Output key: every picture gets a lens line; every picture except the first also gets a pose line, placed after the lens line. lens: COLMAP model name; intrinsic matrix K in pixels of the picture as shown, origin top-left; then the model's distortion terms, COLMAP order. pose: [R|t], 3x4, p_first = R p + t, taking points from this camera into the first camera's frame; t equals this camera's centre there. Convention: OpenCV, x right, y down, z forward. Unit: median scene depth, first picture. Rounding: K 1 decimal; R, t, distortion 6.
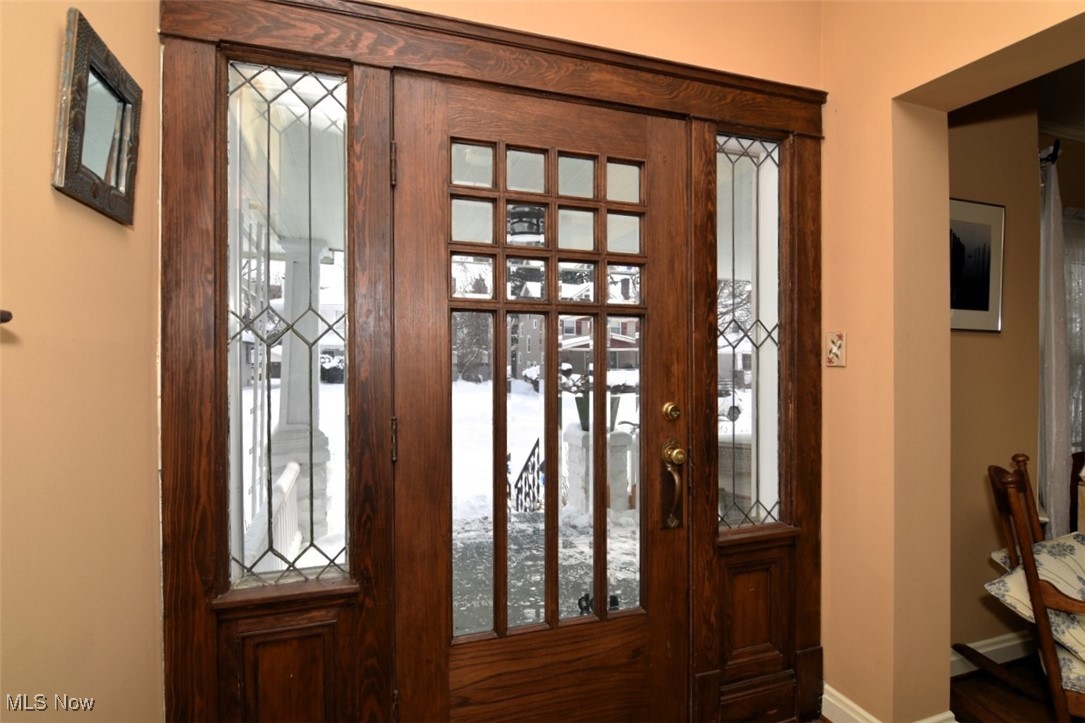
lens RADIAL K [[555.1, 0, 542.5], [0, 555.1, 361.5], [0, 0, 1]] dist [-0.014641, -0.001724]
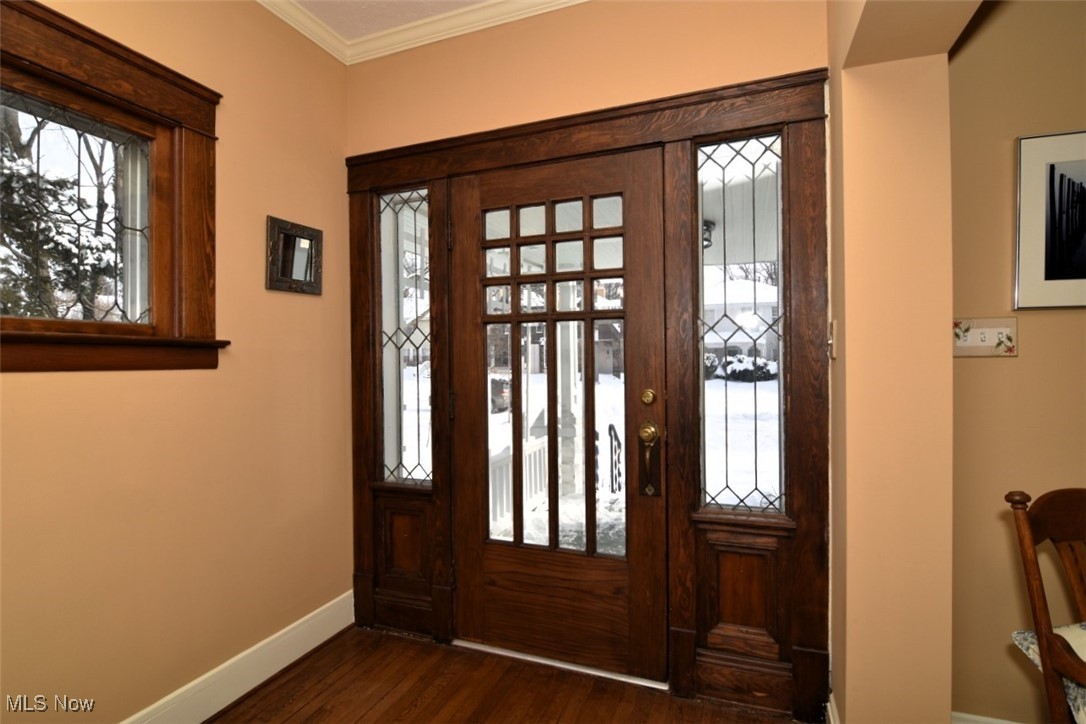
lens RADIAL K [[544.5, 0, 543.5], [0, 544.5, 363.5], [0, 0, 1]] dist [-0.002174, -0.010257]
pose [[0.758499, -0.004304, -0.651660, 0.831323], [0.008501, 0.999958, 0.003290, 0.013030], [0.651619, -0.008035, 0.758504, -0.027809]]
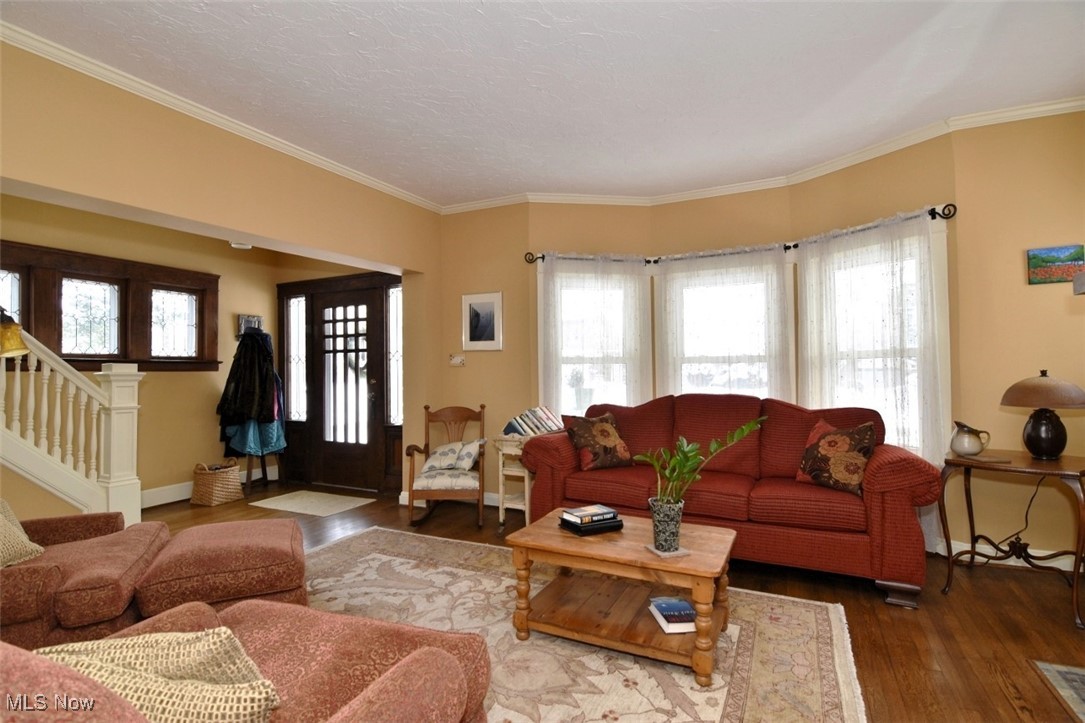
lens RADIAL K [[529.7, 0, 540.1], [0, 529.7, 357.0], [0, 0, 1]] dist [-0.019140, -0.000445]
pose [[0.707450, -0.025438, -0.706305, 3.071714], [0.008273, 0.999582, -0.027713, 0.041580], [0.706715, 0.013762, 0.707365, -0.457061]]
